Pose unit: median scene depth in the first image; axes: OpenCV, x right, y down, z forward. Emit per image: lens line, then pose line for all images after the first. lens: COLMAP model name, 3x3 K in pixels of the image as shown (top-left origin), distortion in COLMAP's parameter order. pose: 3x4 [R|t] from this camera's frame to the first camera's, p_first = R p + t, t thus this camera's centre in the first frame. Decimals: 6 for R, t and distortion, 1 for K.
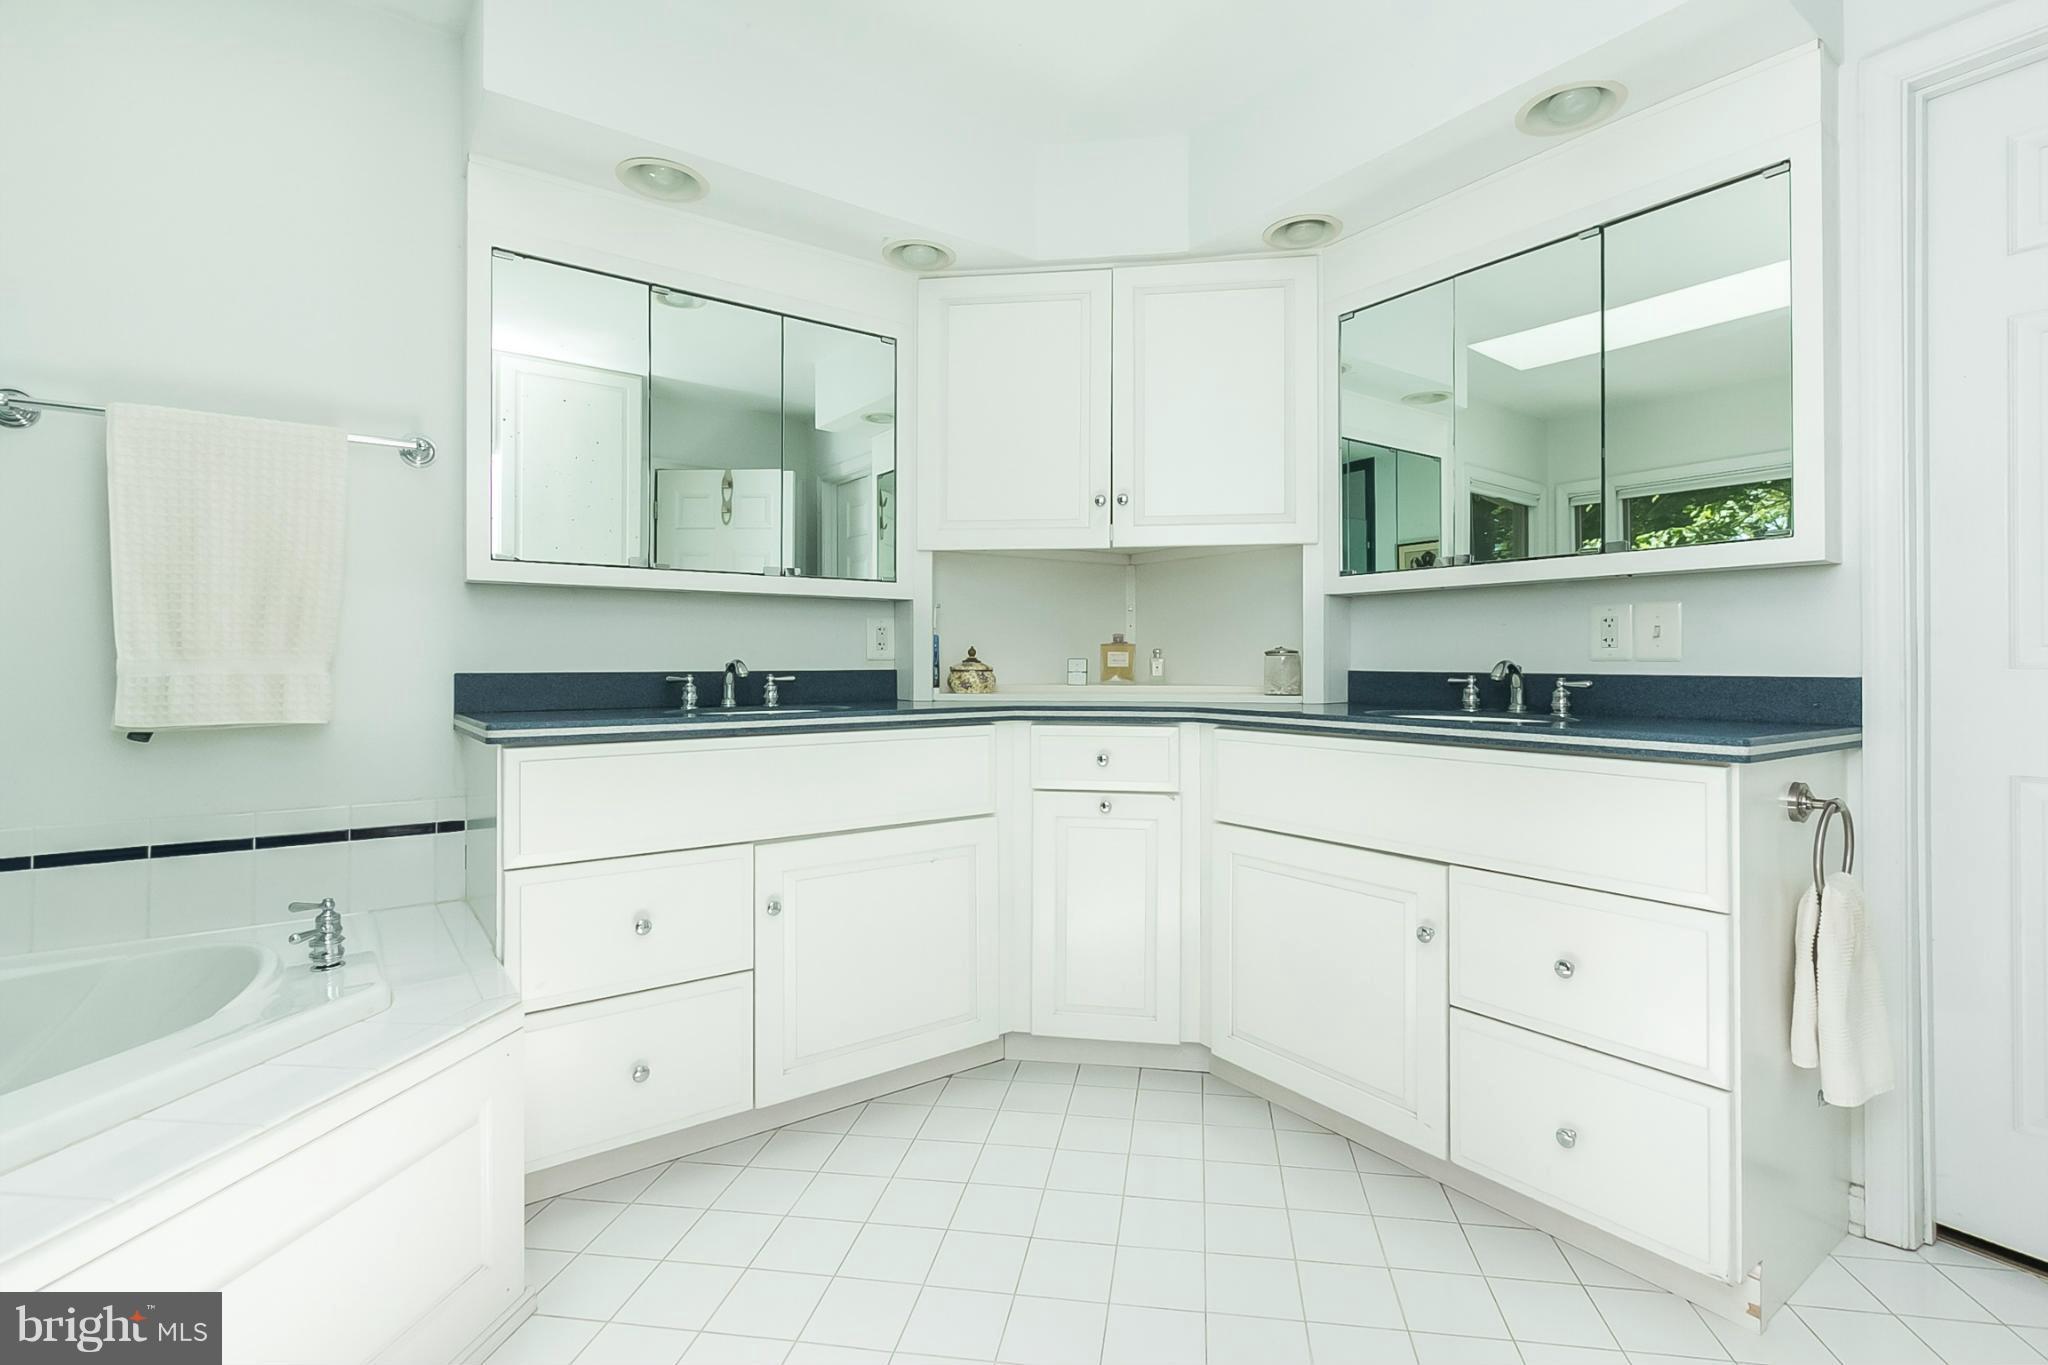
lens RADIAL K [[941.8, 0, 1021.8], [0, 941.8, 665.3], [0, 0, 1]] dist [0.004098, 0.000632]
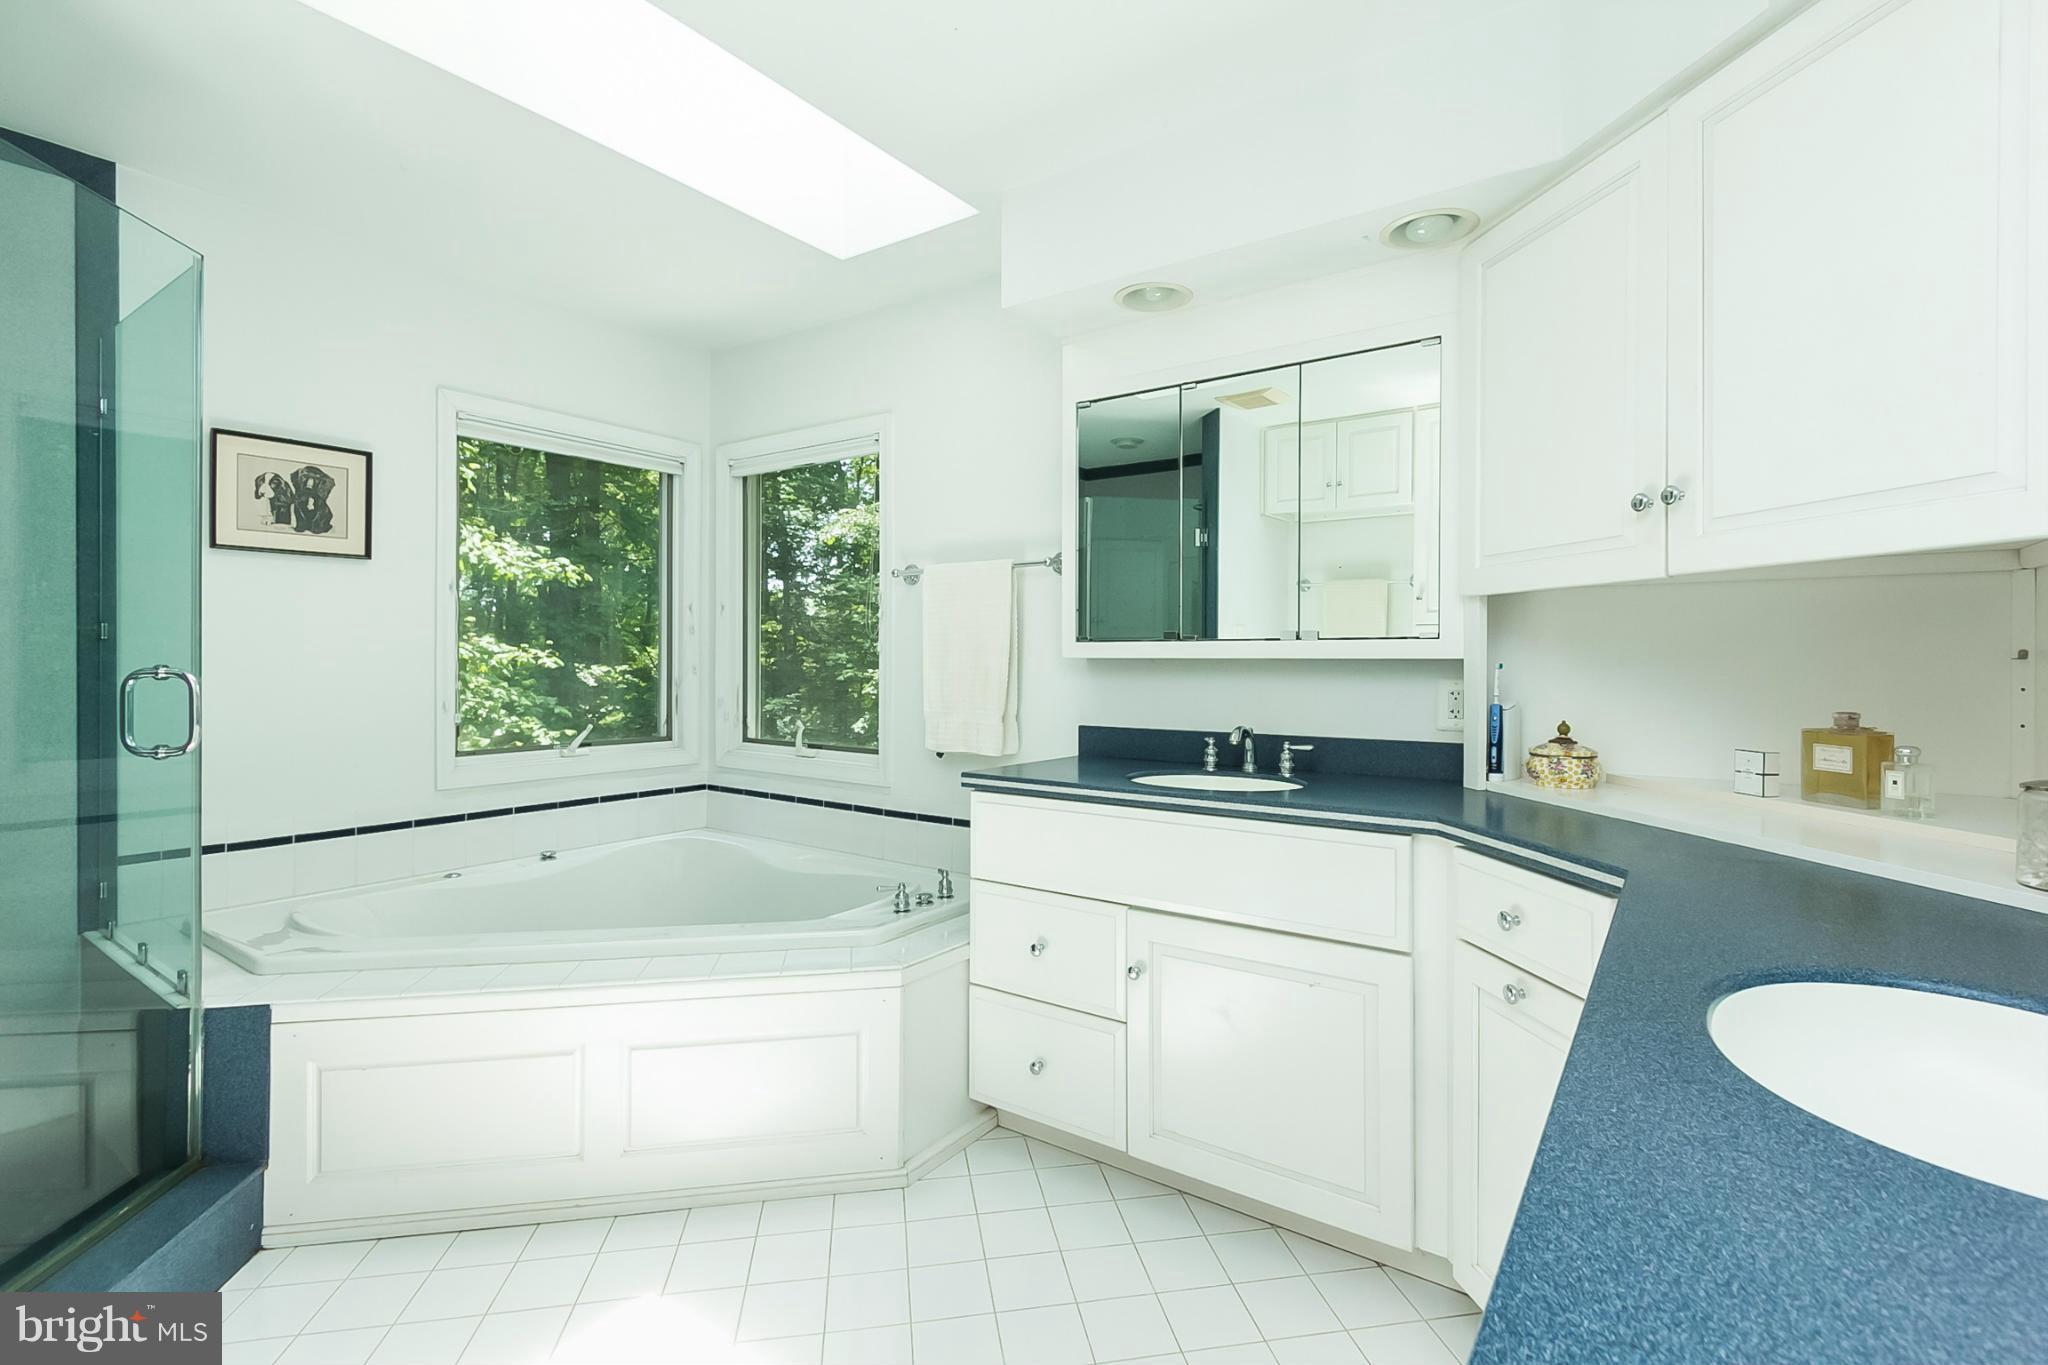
lens RADIAL K [[941.8, 0, 1021.5], [0, 941.8, 671.7], [0, 0, 1]] dist [0.004098, 0.000632]
pose [[0.326929, 0.015130, -0.944928, 0.507598], [-0.004658, 0.999885, 0.014399, -0.068791], [0.945037, -0.000305, 0.326962, 0.397623]]
